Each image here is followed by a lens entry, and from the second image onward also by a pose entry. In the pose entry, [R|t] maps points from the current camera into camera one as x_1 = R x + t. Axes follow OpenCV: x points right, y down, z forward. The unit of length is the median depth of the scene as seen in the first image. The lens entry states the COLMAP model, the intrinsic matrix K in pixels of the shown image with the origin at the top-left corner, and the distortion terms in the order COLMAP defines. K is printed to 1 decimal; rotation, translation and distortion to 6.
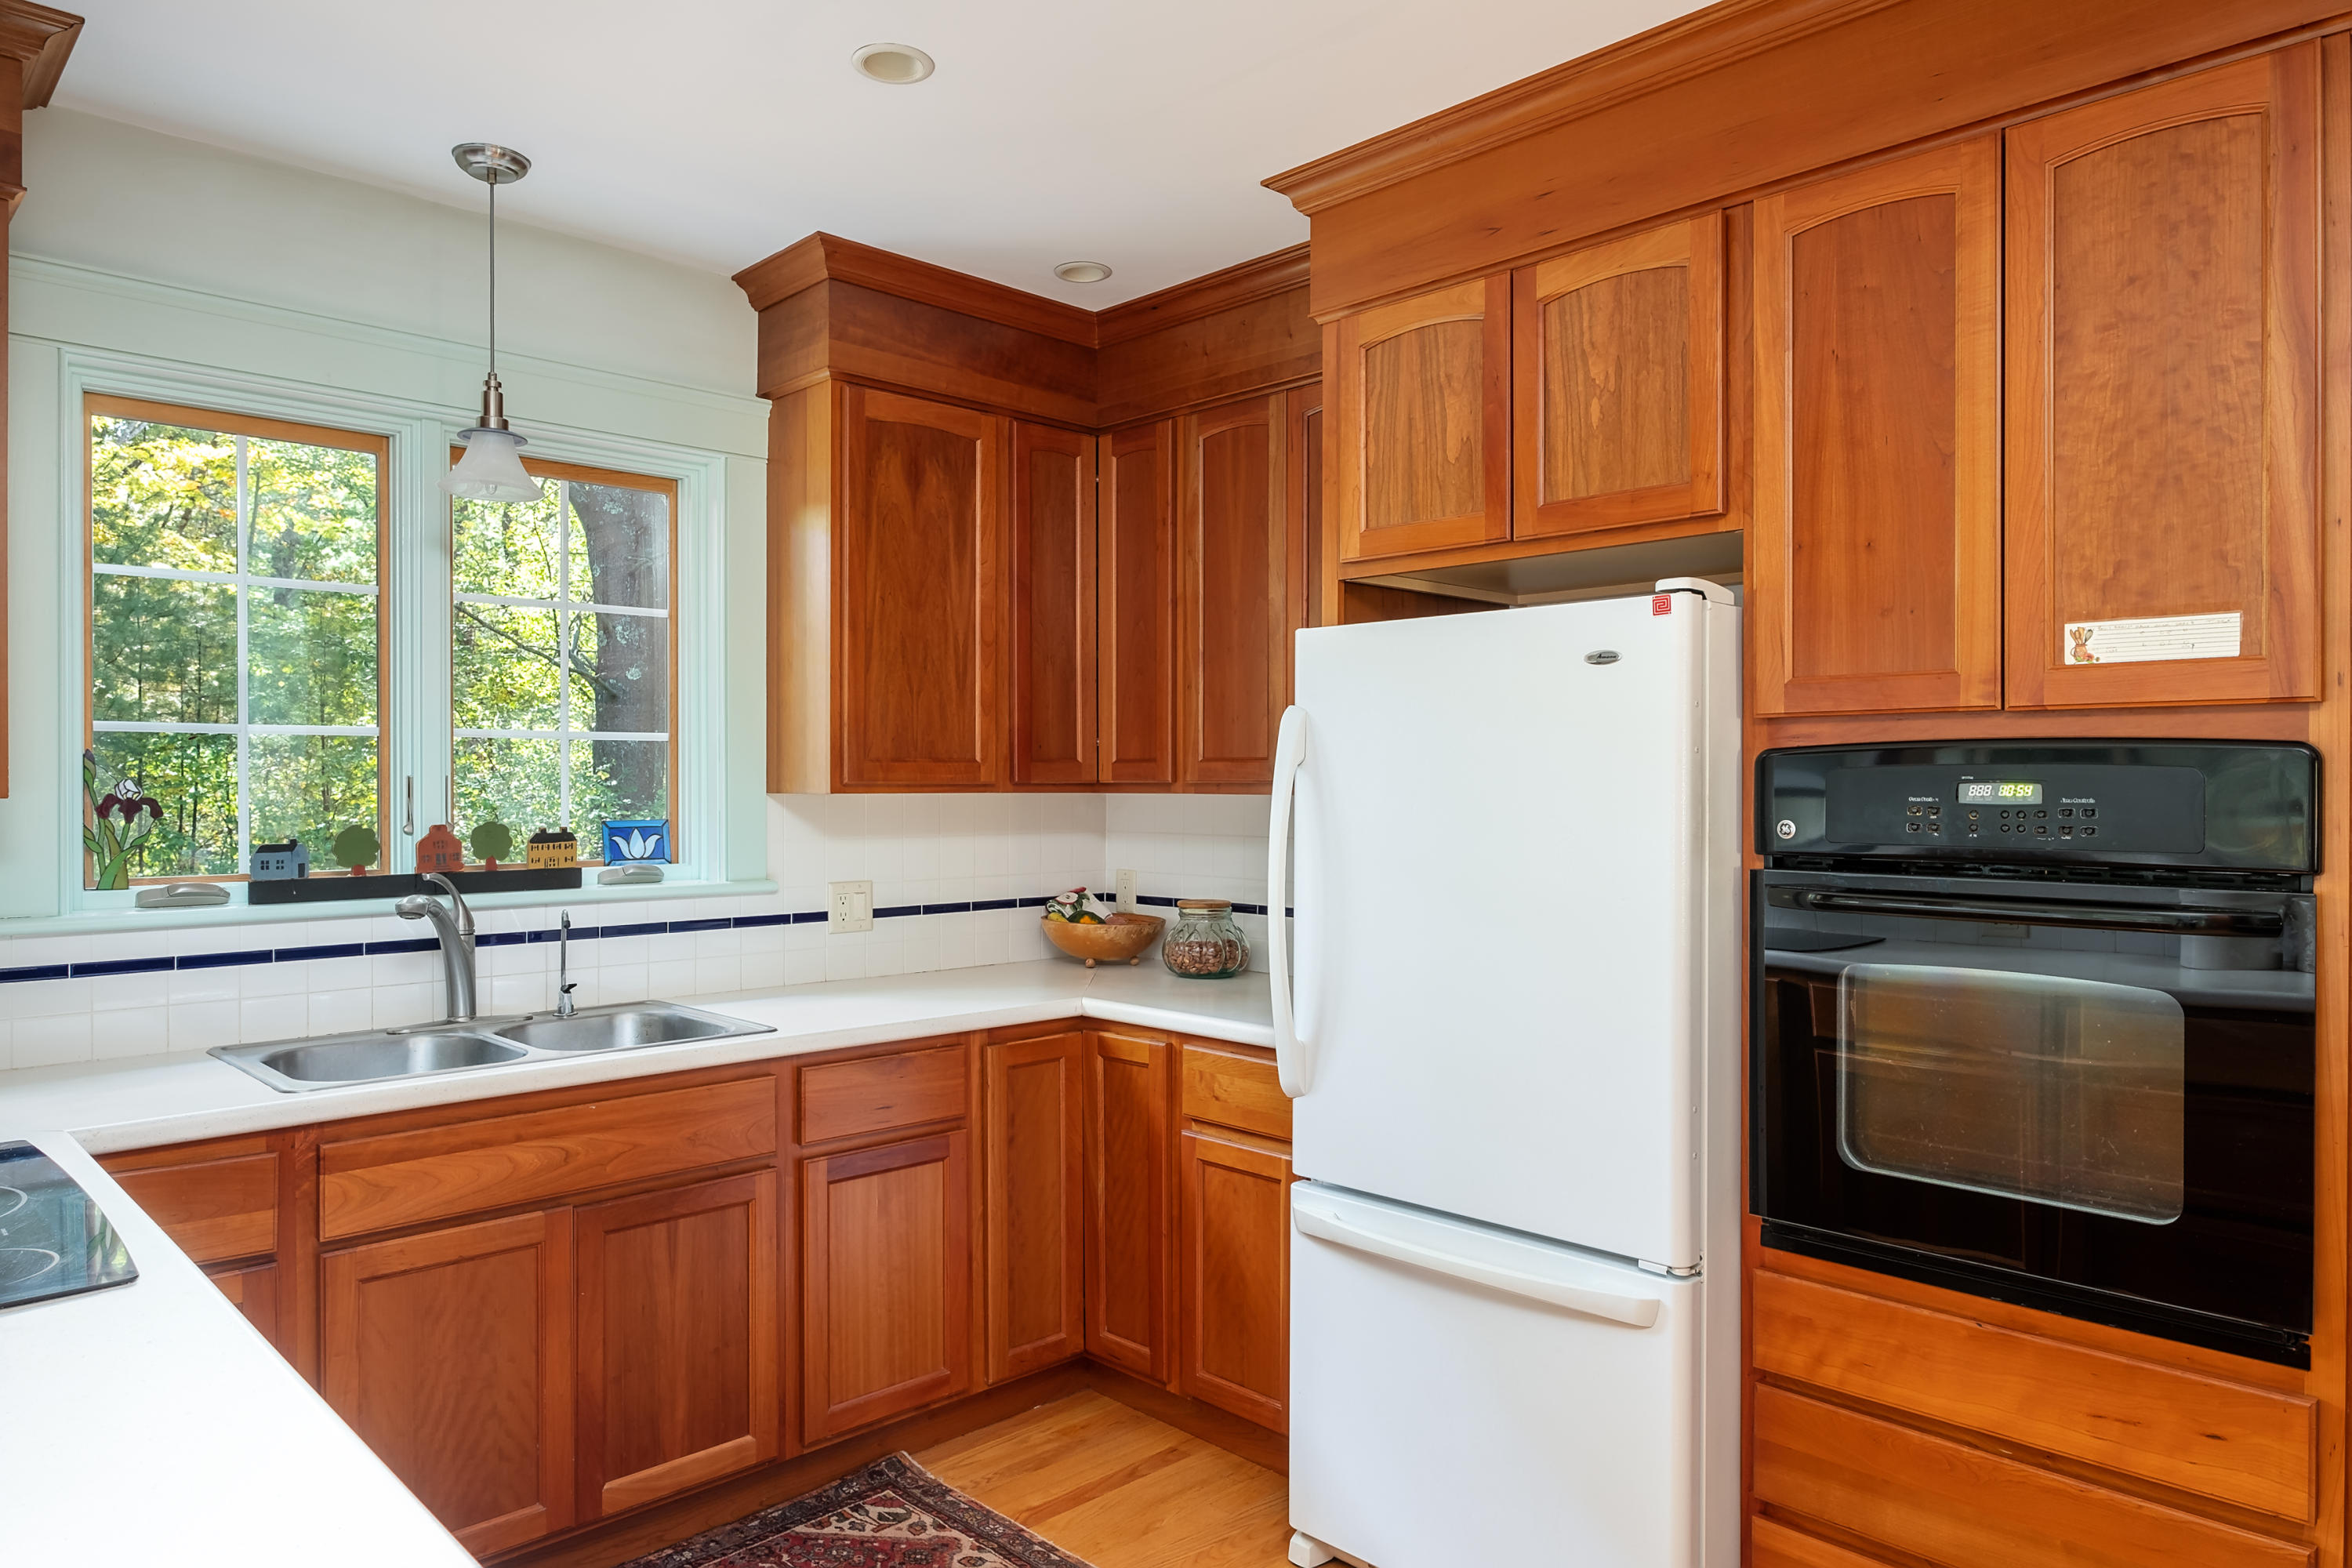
lens RADIAL K [[1495.5, 0, 1096.7], [0, 1495.5, 784.7], [0, 0, 1]] dist [0.007969, 0.002577]
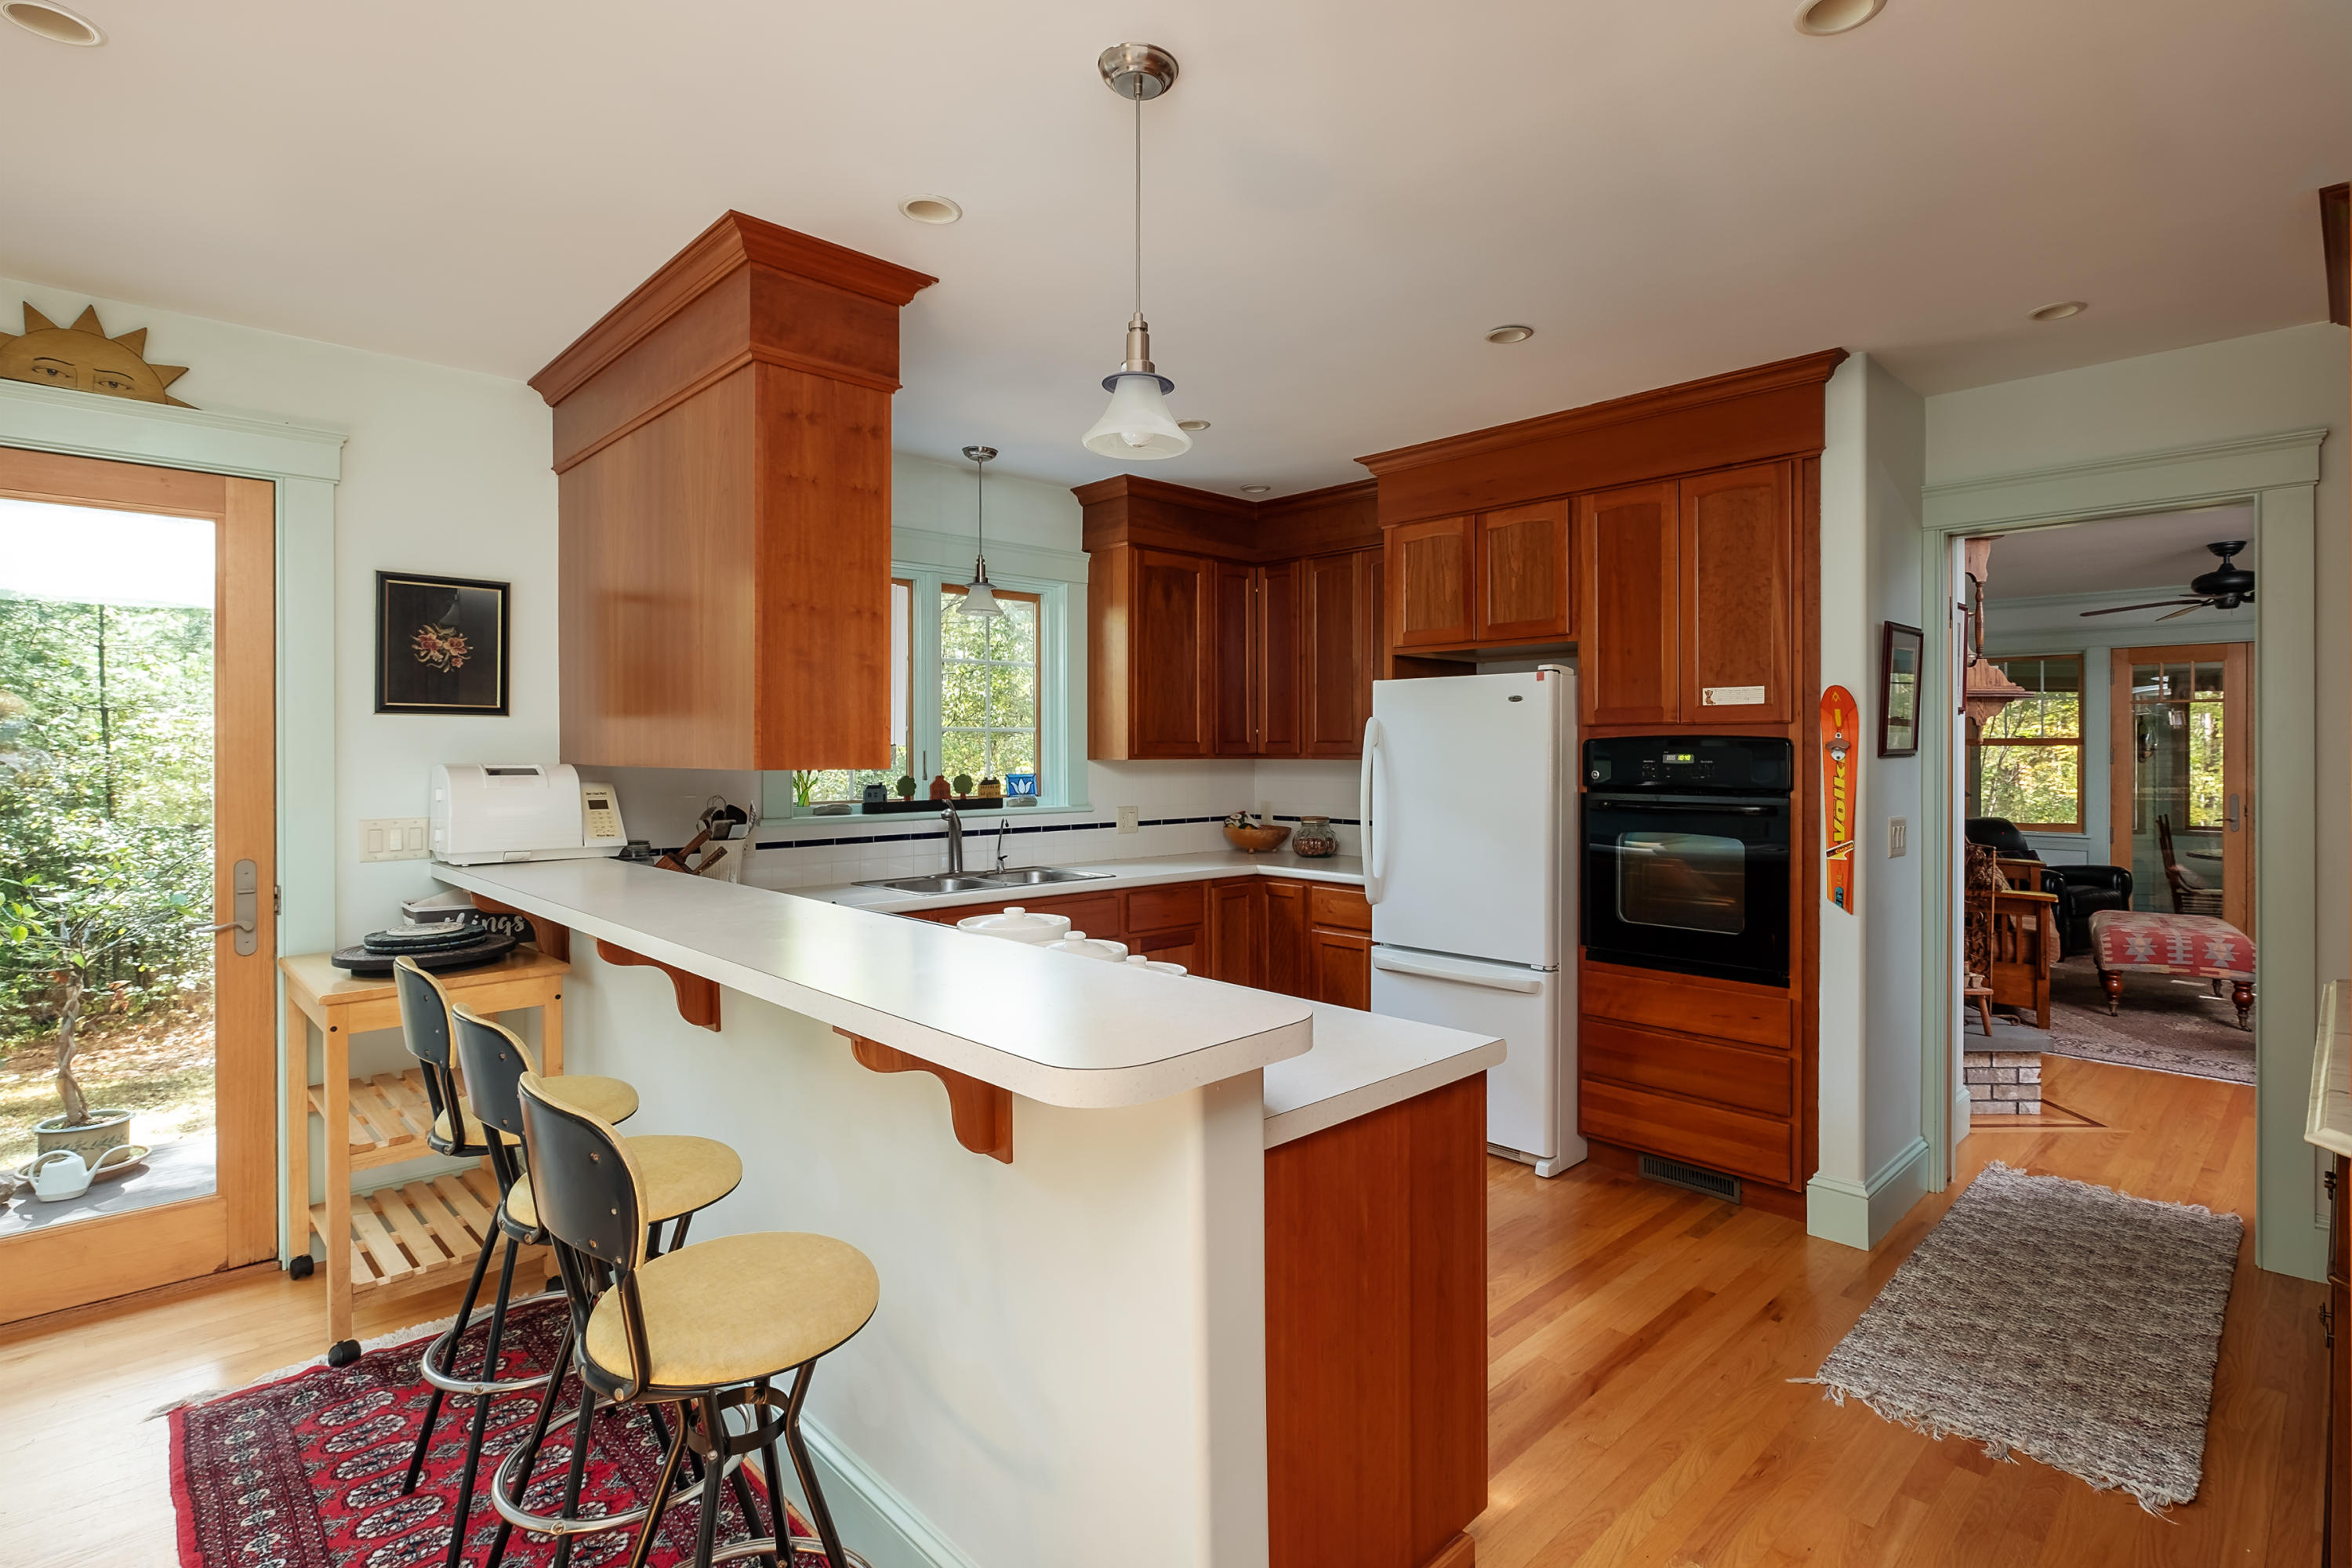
lens RADIAL K [[1154.2, 0, 1174.0], [0, 1154.2, 755.2], [0, 0, 1]] dist [0.000227, -0.000057]
pose [[0.999995, -0.001879, 0.002497, -0.138612], [0.001872, 0.999994, 0.002964, -0.004643], [-0.002503, -0.002959, 0.999992, -0.566923]]
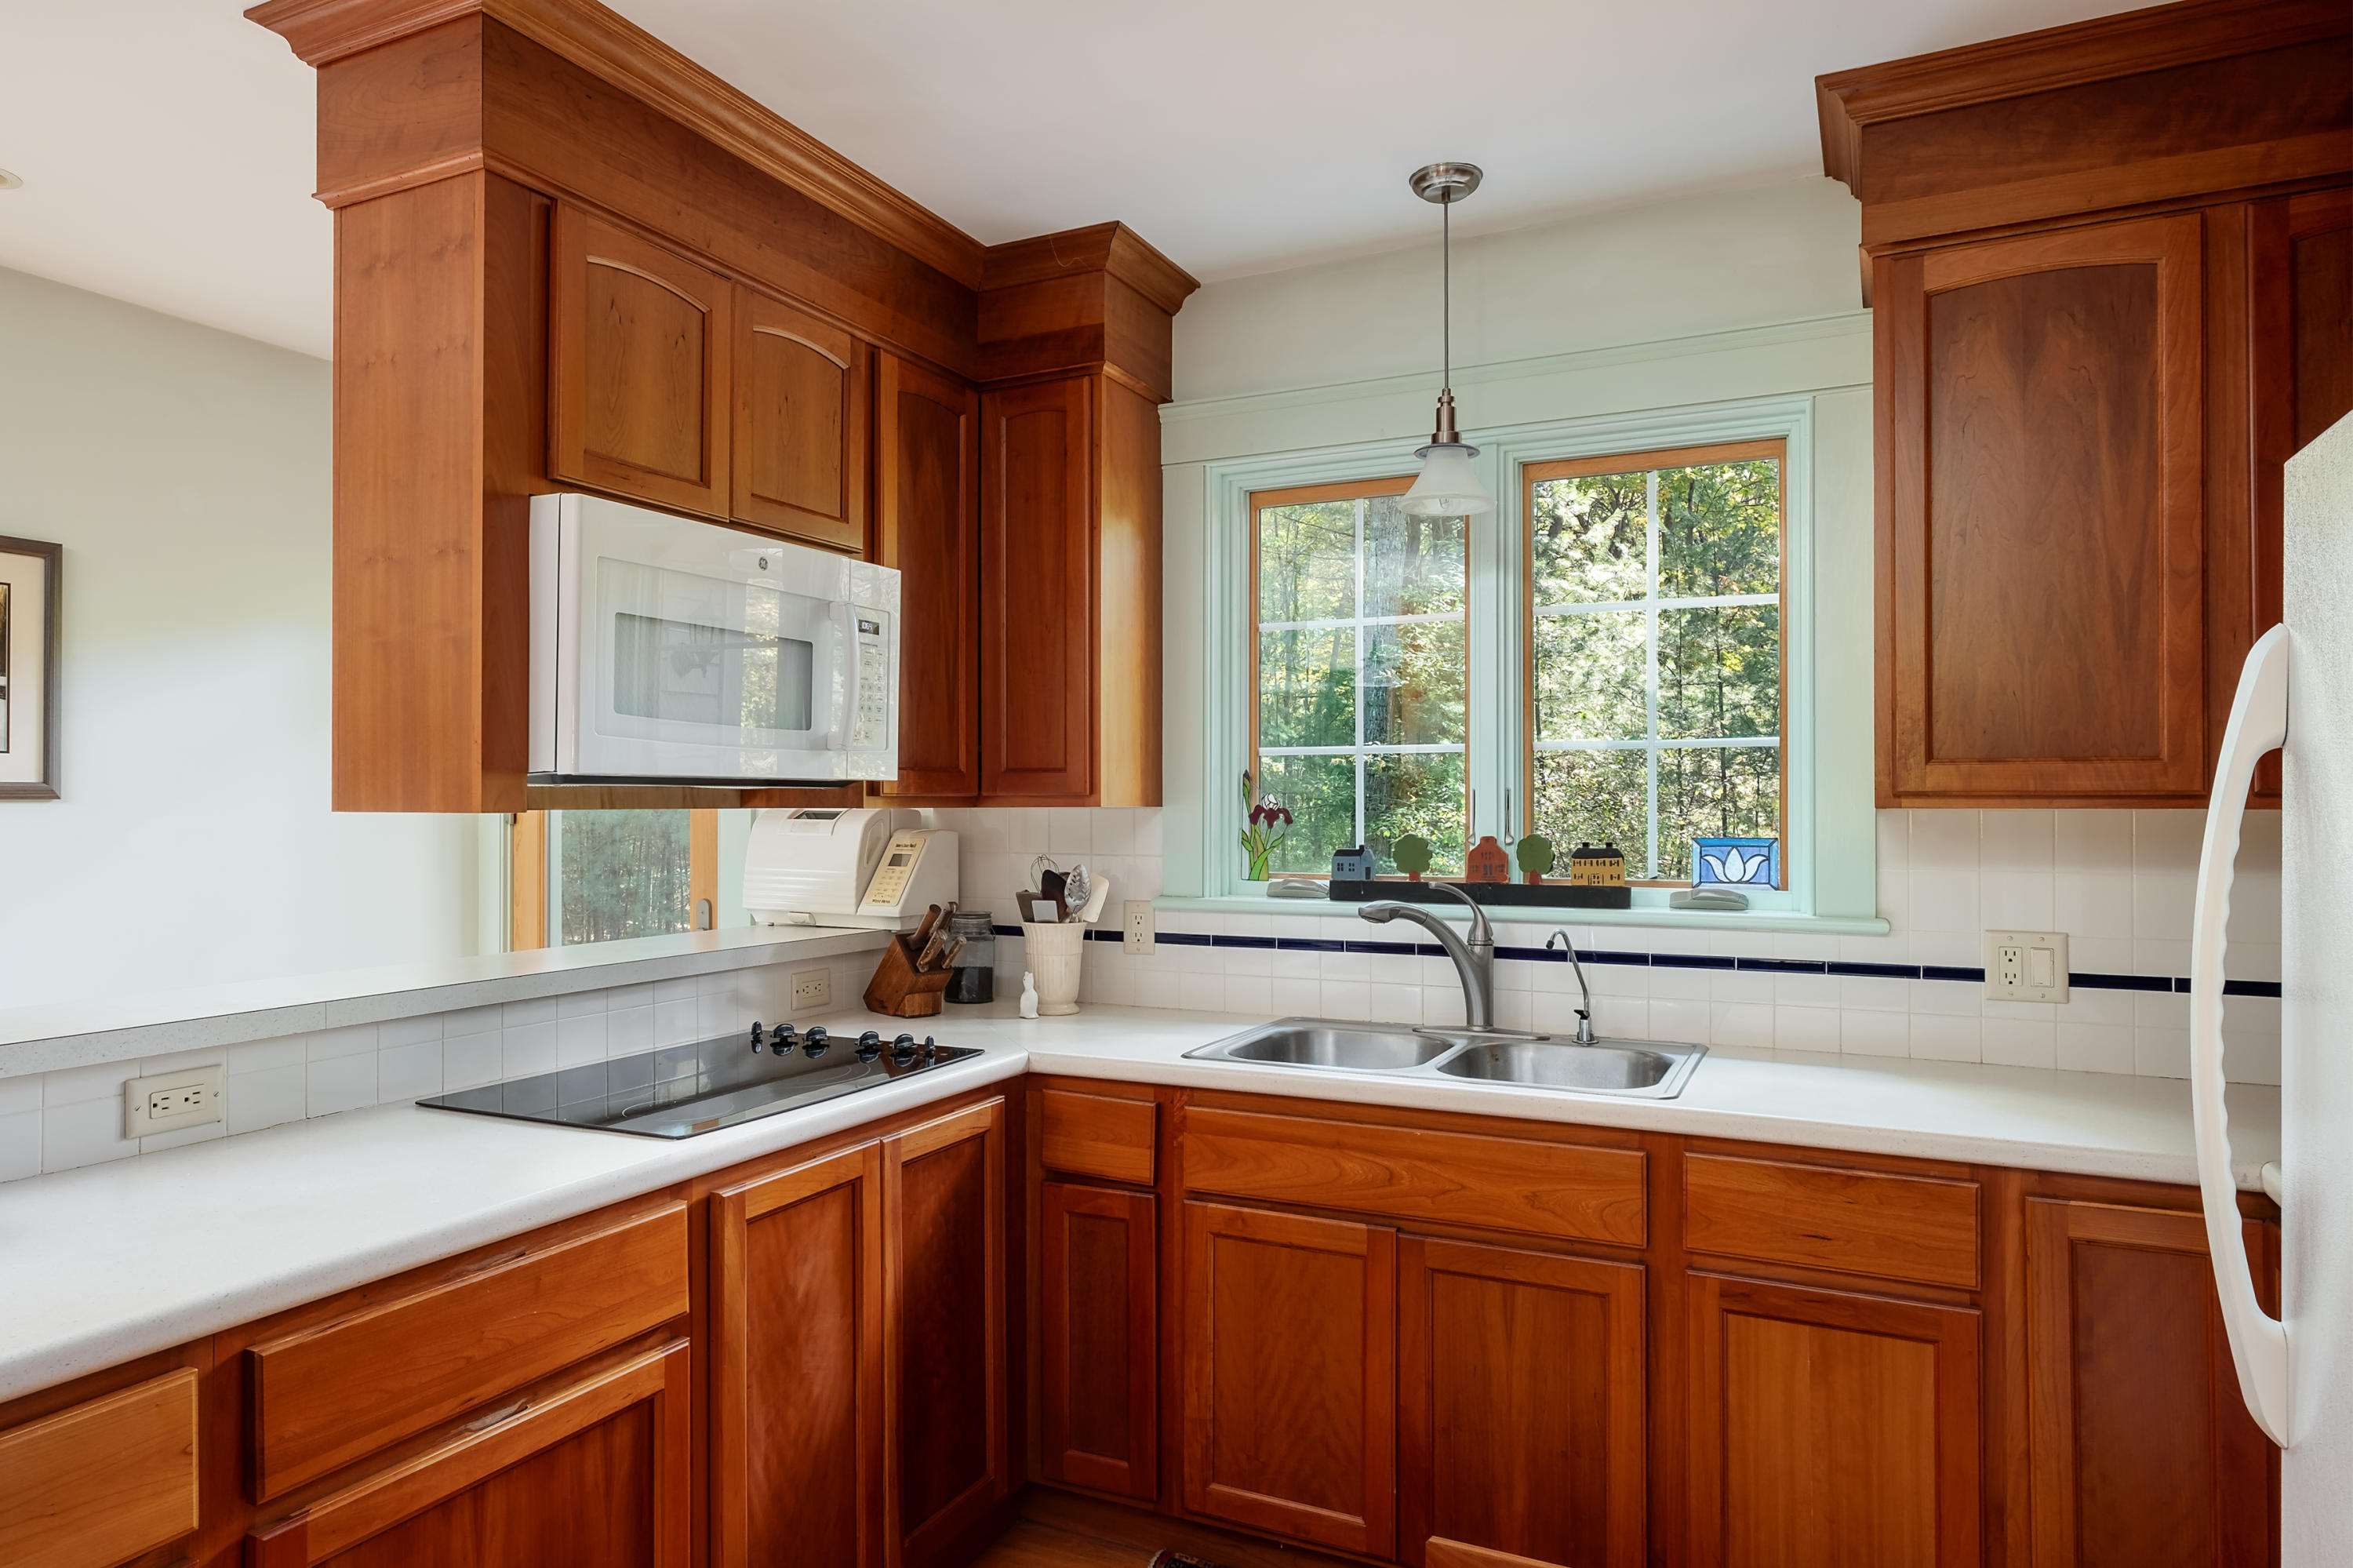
lens RADIAL K [[1382.1, 0, 1174.9], [0, 1382.1, 791.0], [0, 0, 1]] dist [-0.001794, 0.001595]
pose [[0.374422, -0.008185, -0.927222, 0.379329], [-0.001084, 0.999956, -0.009265, 0.004944], [0.927258, 0.004474, 0.374397, 0.470584]]
